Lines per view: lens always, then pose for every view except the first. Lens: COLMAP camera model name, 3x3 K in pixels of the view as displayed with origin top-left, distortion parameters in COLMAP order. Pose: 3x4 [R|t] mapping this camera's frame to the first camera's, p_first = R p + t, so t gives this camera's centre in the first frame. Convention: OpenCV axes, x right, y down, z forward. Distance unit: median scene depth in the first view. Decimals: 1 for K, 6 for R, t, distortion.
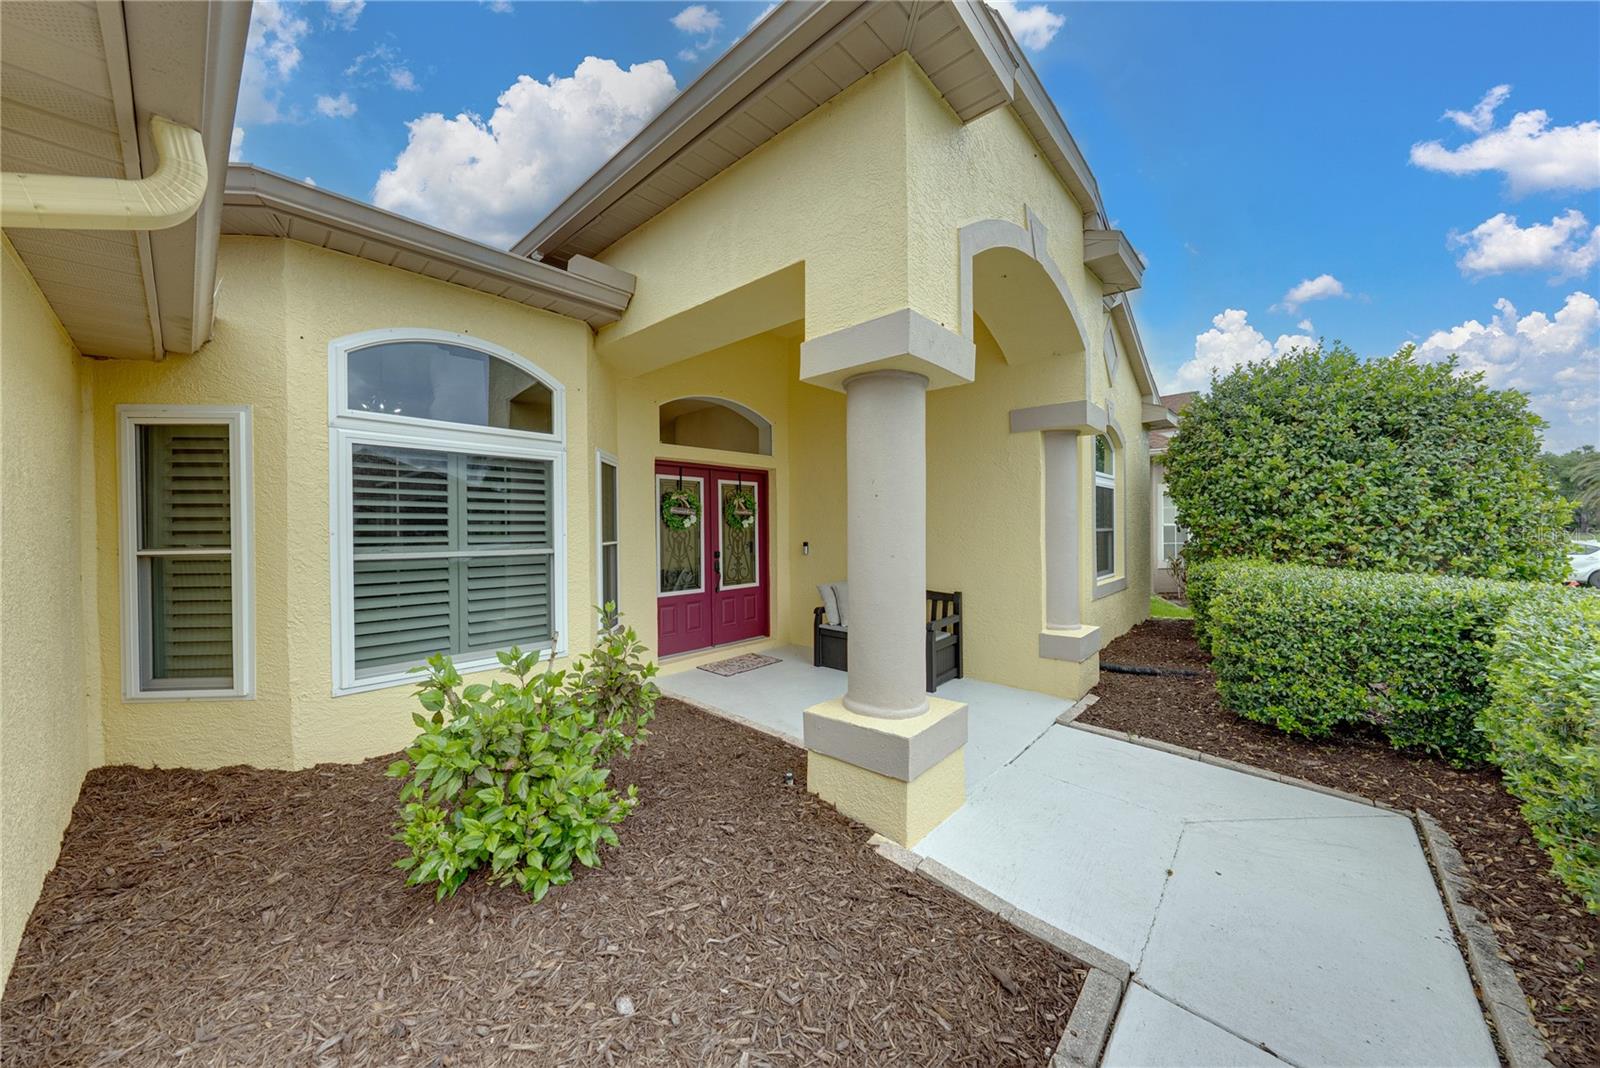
lens RADIAL K [[552.7, 0, 807.8], [0, 552.7, 531.7], [0, 0, 1]] dist [-0.001001, 0.000048]
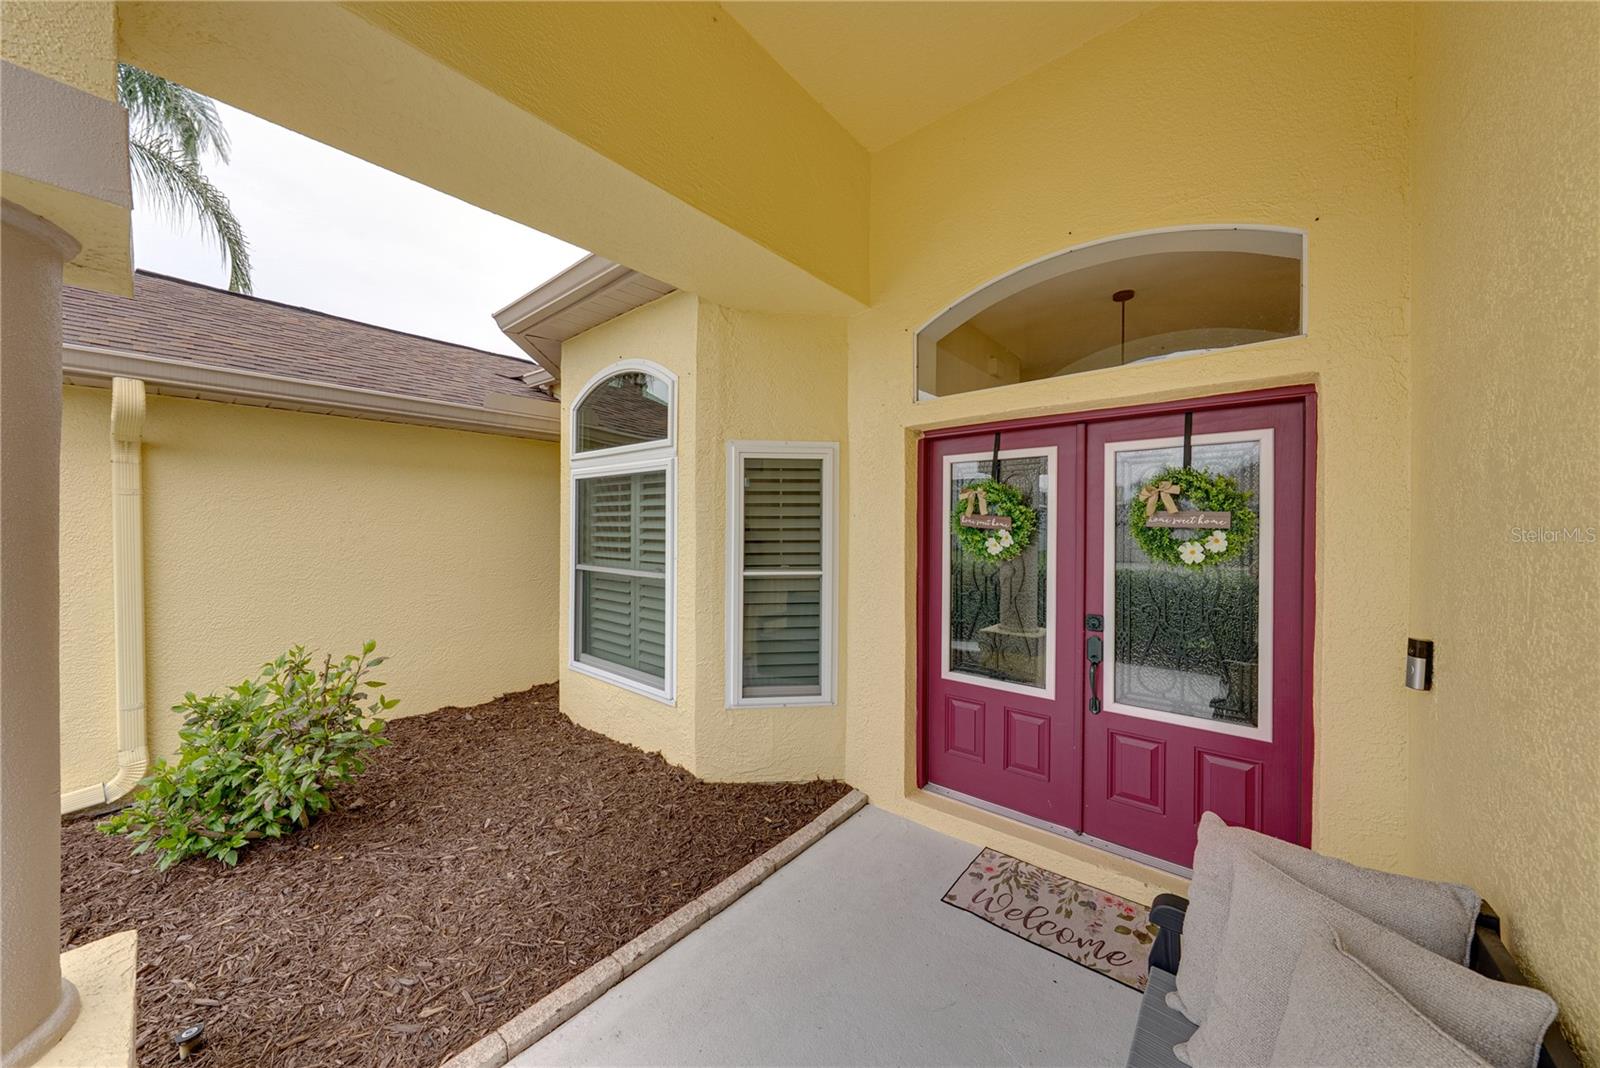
lens RADIAL K [[552.7, 0, 807.8], [0, 552.7, 531.7], [0, 0, 1]] dist [-0.001001, 0.000048]
pose [[0.020611, 0.016777, -0.999647, 0.272165], [-0.011331, 0.999799, 0.016546, -0.034575], [0.999723, 0.010986, 0.020797, 0.833490]]
